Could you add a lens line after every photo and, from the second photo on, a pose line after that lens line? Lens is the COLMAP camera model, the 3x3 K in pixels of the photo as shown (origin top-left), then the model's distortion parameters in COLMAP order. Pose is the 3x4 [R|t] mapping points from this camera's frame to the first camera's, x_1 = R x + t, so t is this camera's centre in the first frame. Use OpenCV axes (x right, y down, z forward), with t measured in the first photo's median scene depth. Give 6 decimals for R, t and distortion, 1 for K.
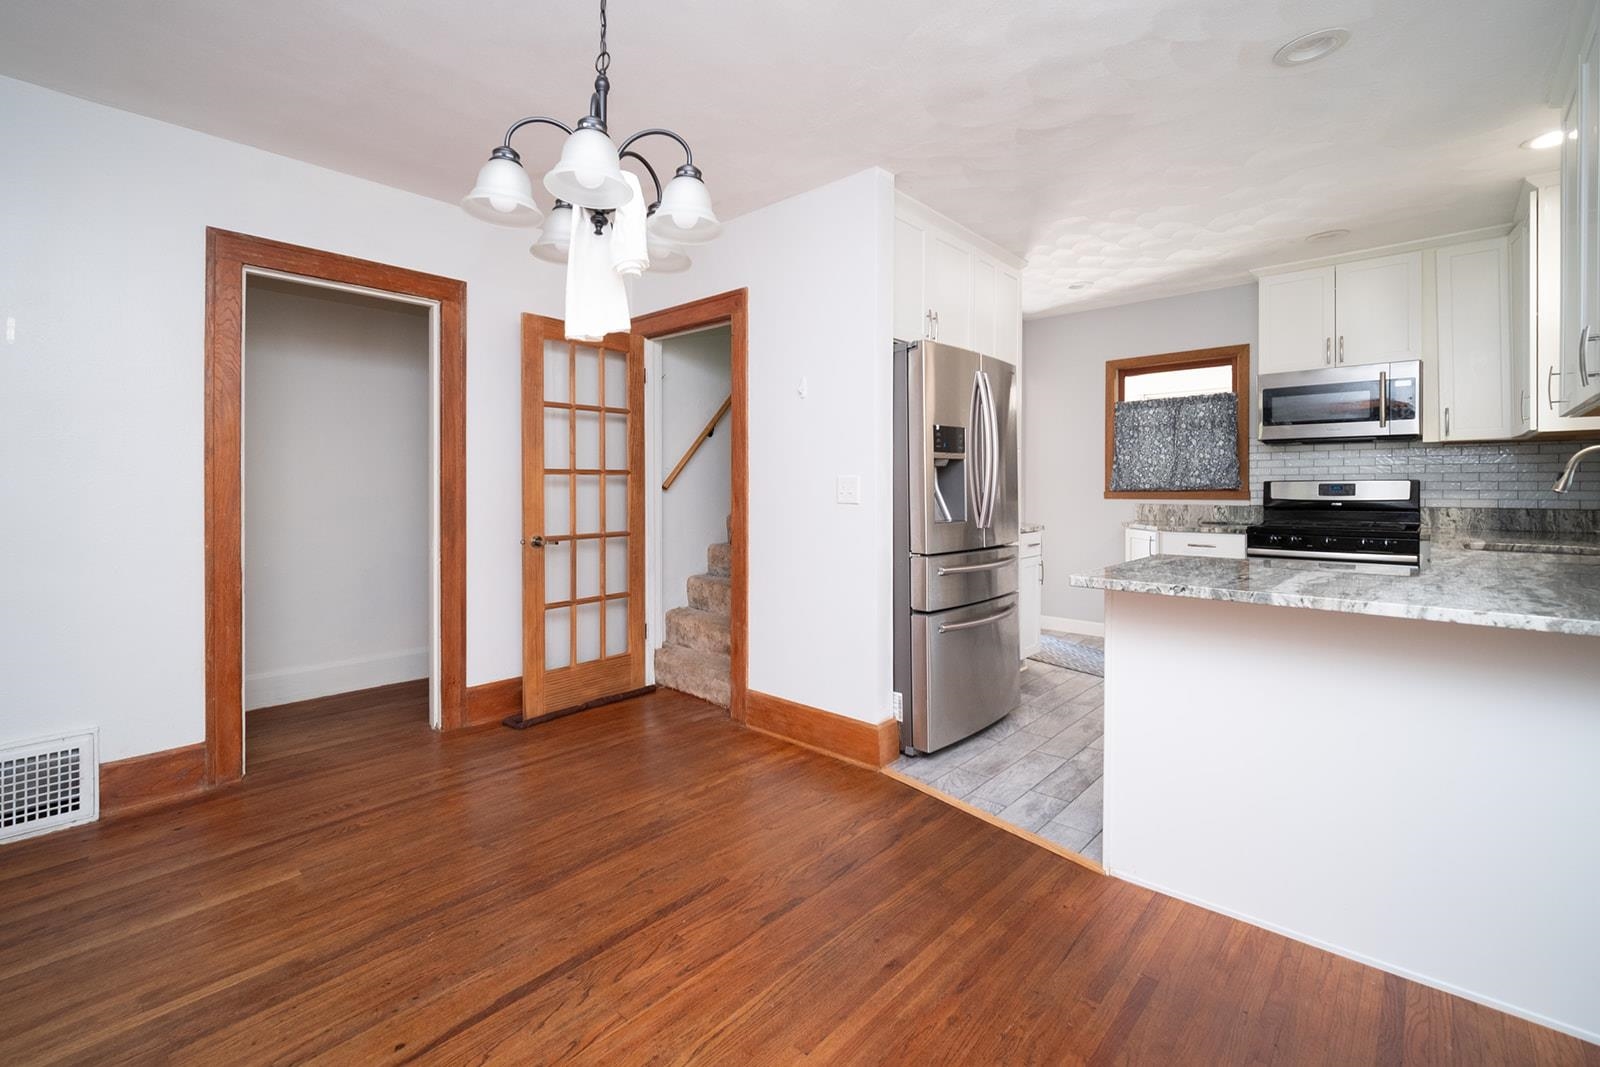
lens RADIAL K [[709.1, 0, 760.8], [0, 709.1, 487.6], [0, 0, 1]] dist [-0.003057, -0.000823]
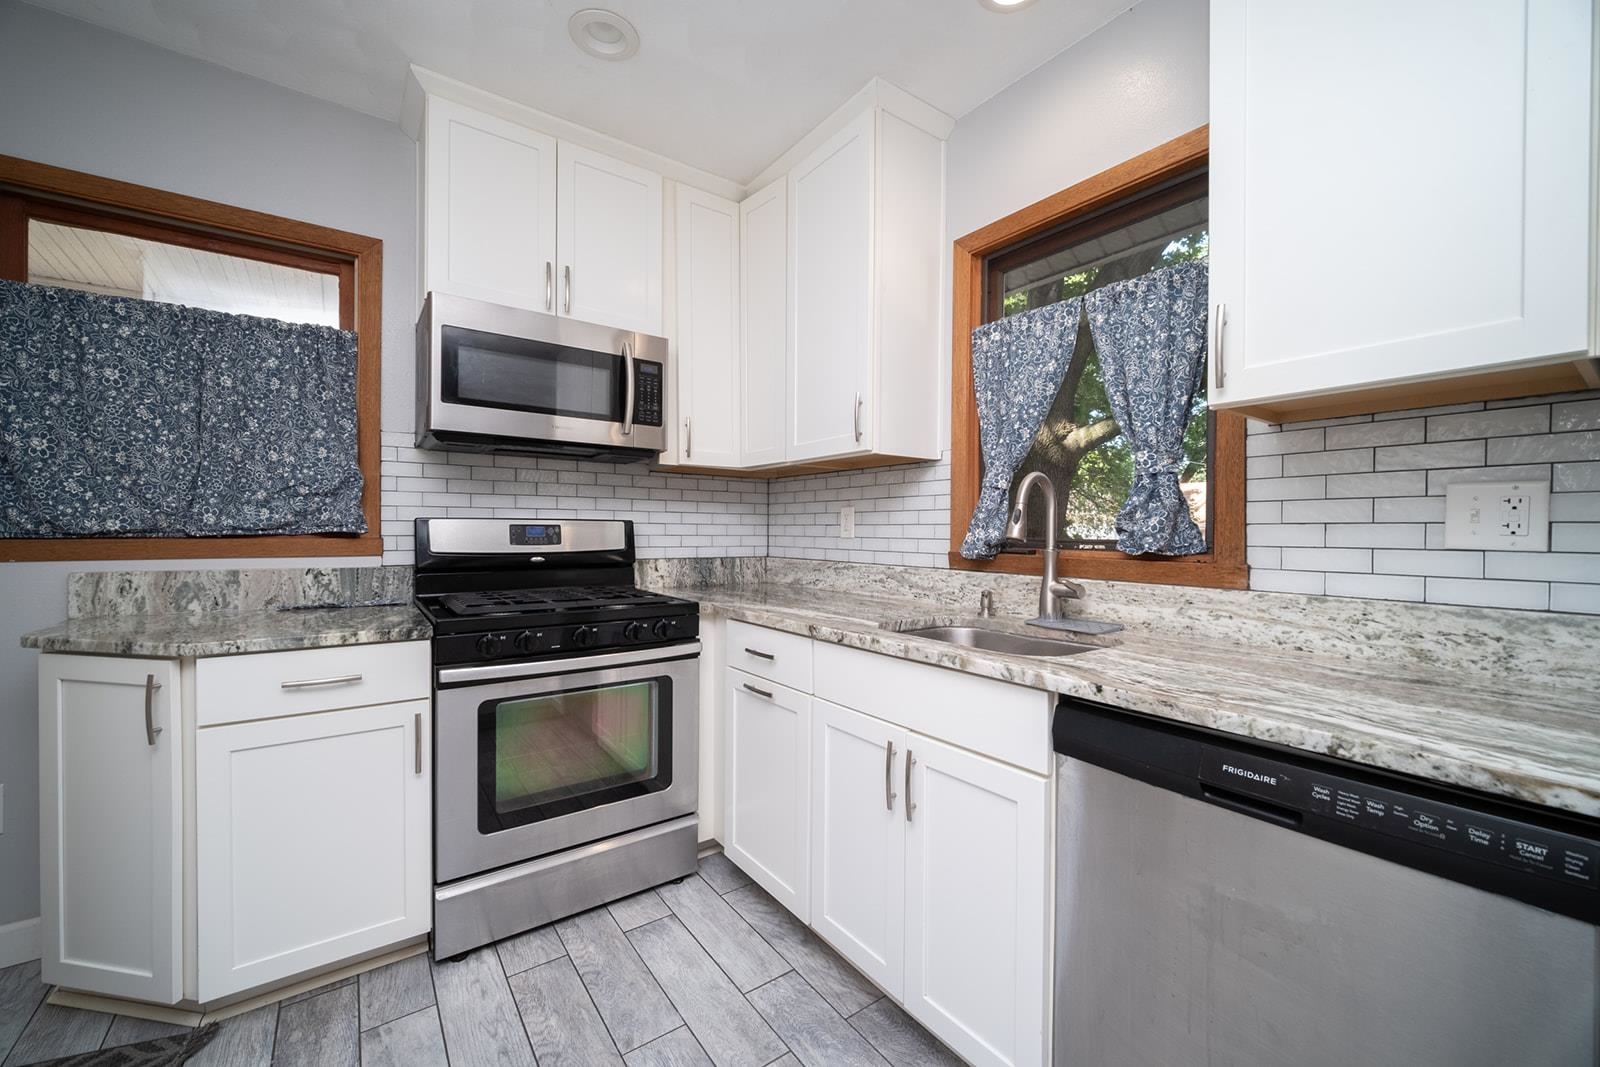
lens RADIAL K [[629.5, 0, 792.0], [0, 629.5, 536.6], [0, 0, 1]] dist [-0.000457, -0.000316]
pose [[0.187367, -0.006632, 0.982268, 0.380425], [-0.005801, 0.999952, 0.007858, -0.000624], [-0.982273, -0.007171, 0.187320, 0.778292]]
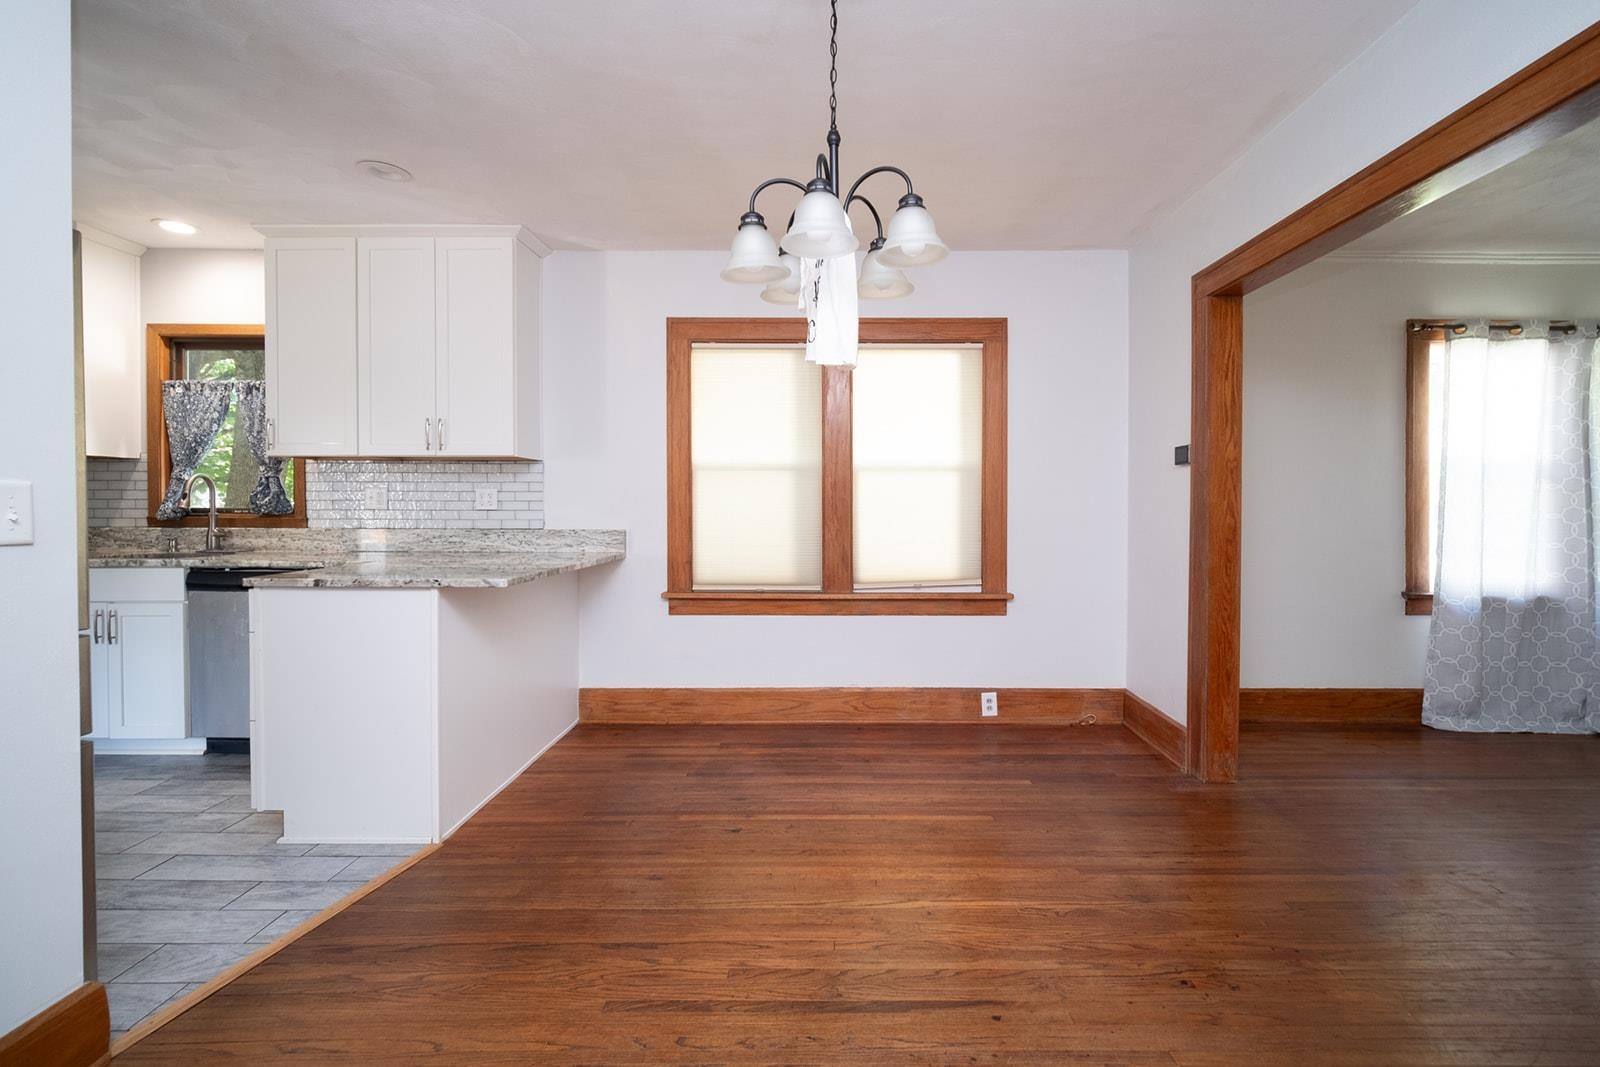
lens RADIAL K [[712.4, 0, 841.6], [0, 712.4, 517.9], [0, 0, 1]] dist [-0.008390, -0.000093]
pose [[-0.698999, -0.011035, 0.715037, -0.430191], [-0.000761, 0.999892, 0.014688, 0.002640], [-0.715122, 0.009723, -0.698932, 0.743294]]
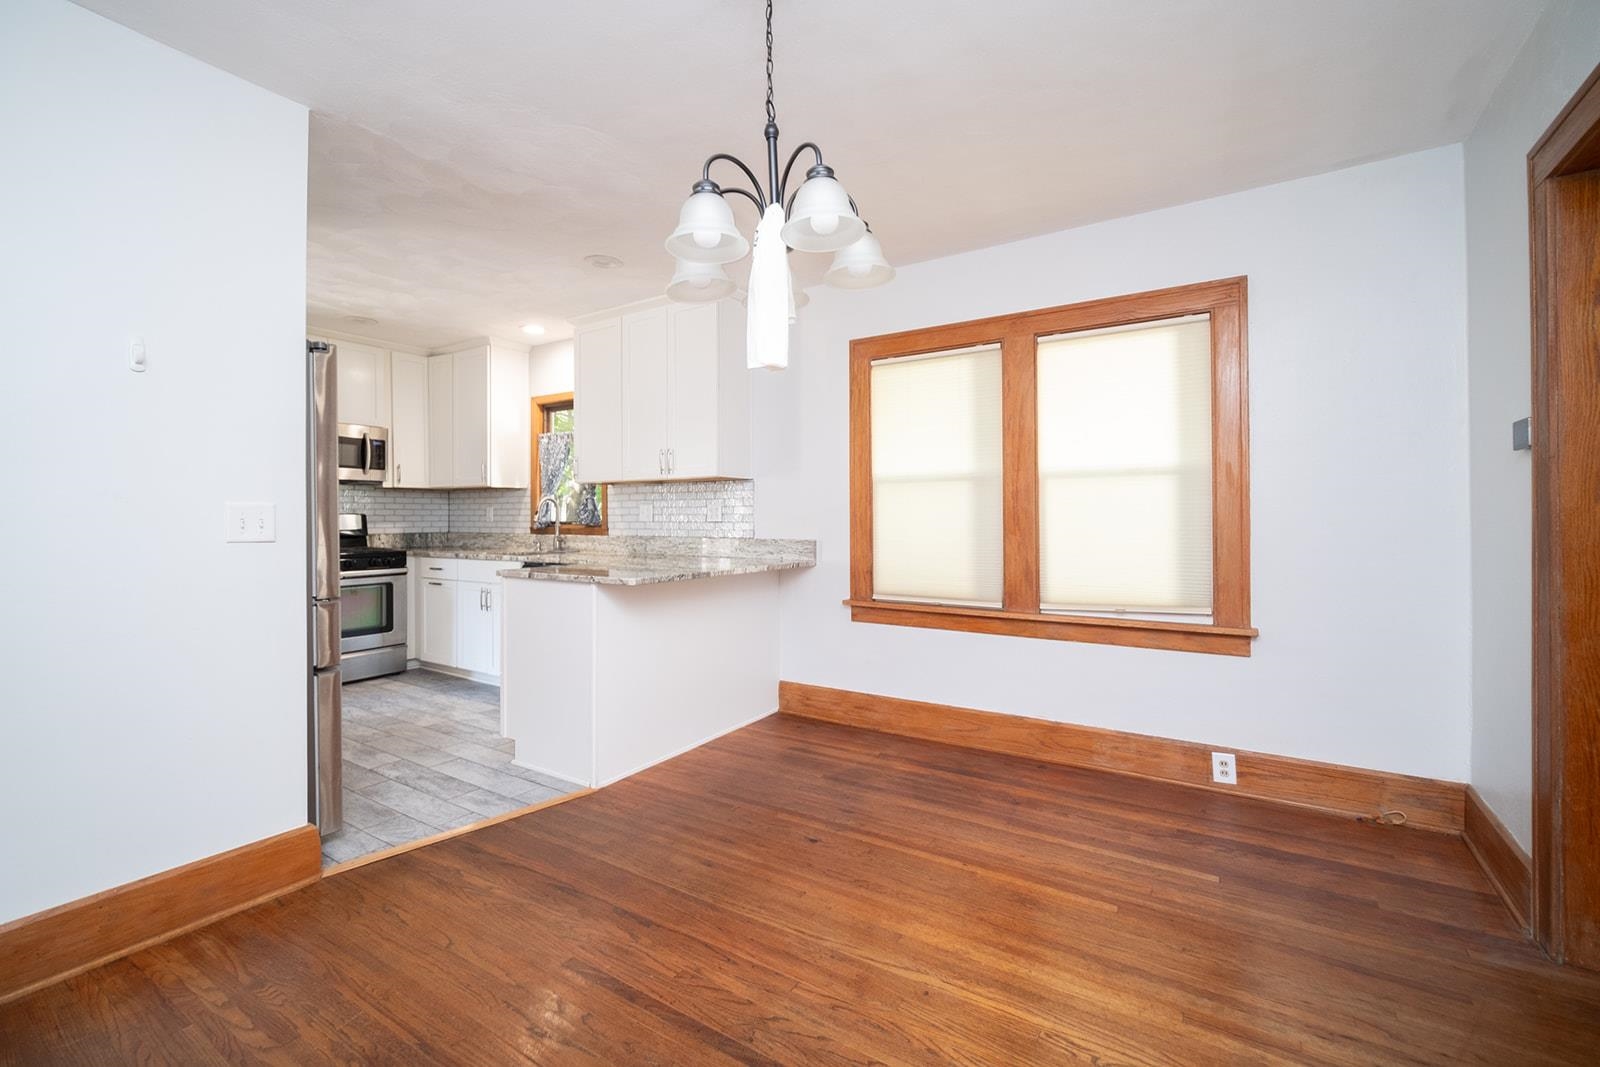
lens RADIAL K [[666.1, 0, 795.9], [0, 666.1, 522.3], [0, 0, 1]] dist [0.009073, -0.010331]
pose [[-0.203383, 0.004470, 0.979089, -0.495341], [-0.002297, 0.999985, -0.005043, 0.012390], [-0.979097, -0.003275, -0.203369, 0.492938]]
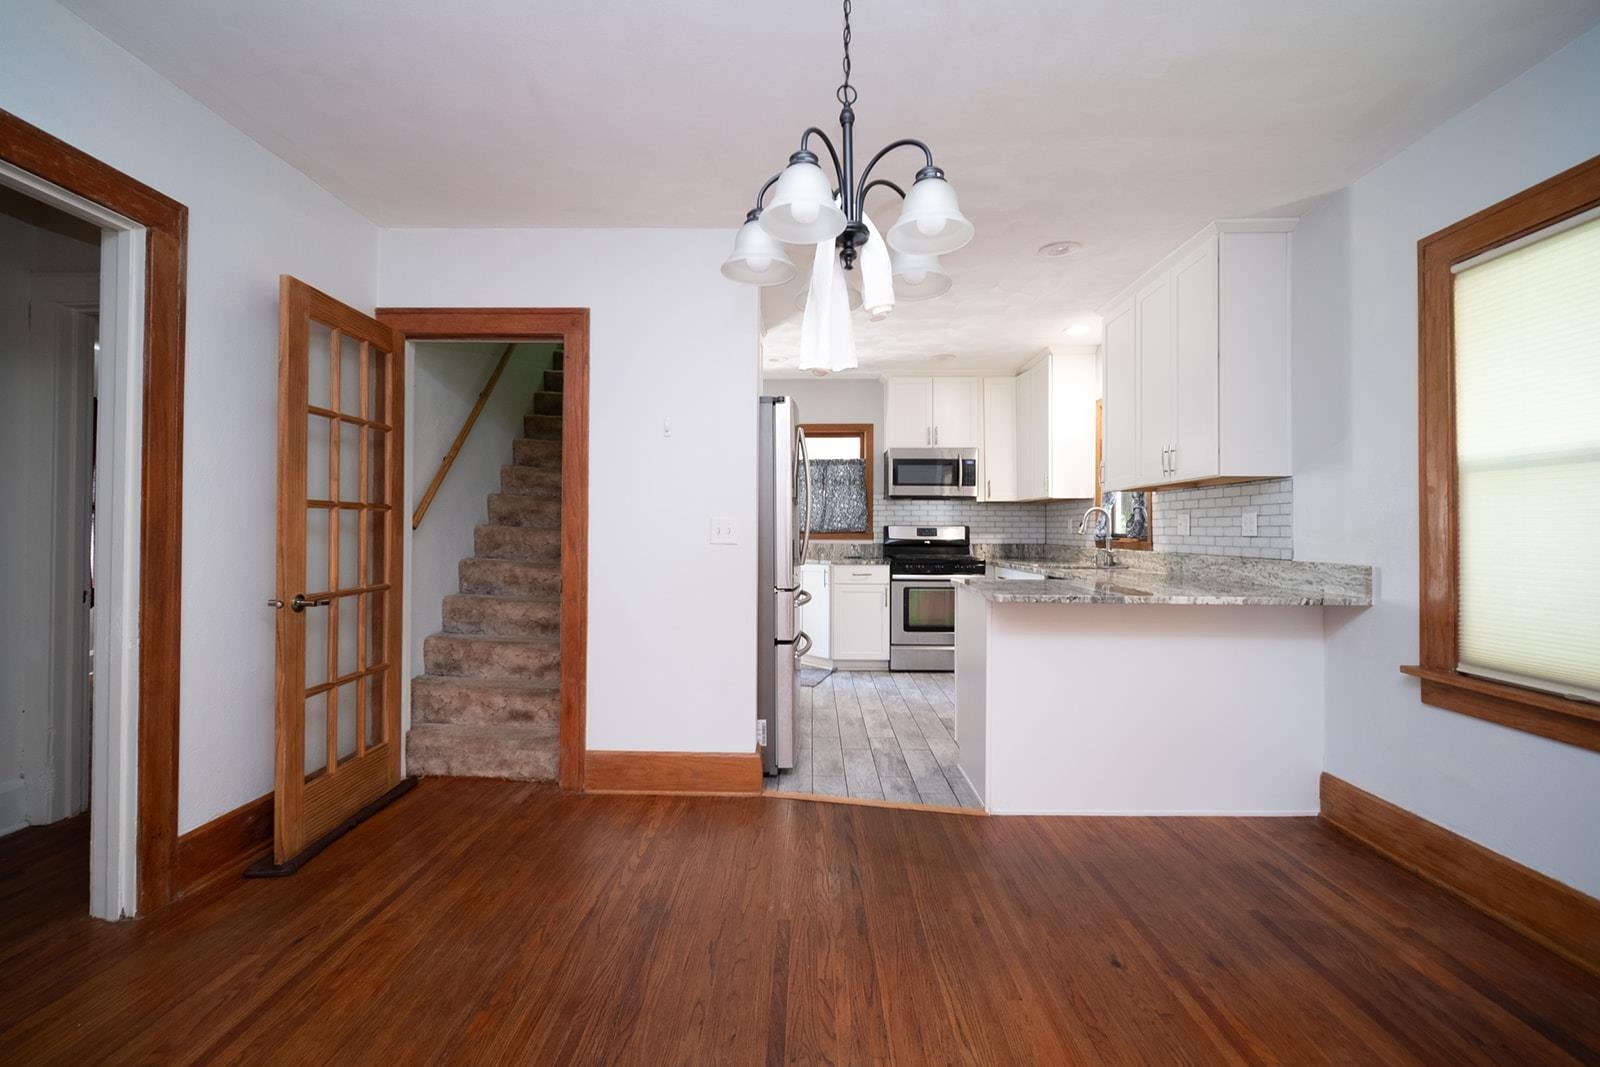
lens RADIAL K [[704.0, 0, 792.8], [0, 704.0, 522.9], [0, 0, 1]] dist [-0.002481, -0.000686]
pose [[0.740085, 0.011222, 0.672420, -0.391934], [-0.004531, 0.999921, -0.011701, 0.002478], [-0.672498, 0.005613, 0.740078, 0.141152]]
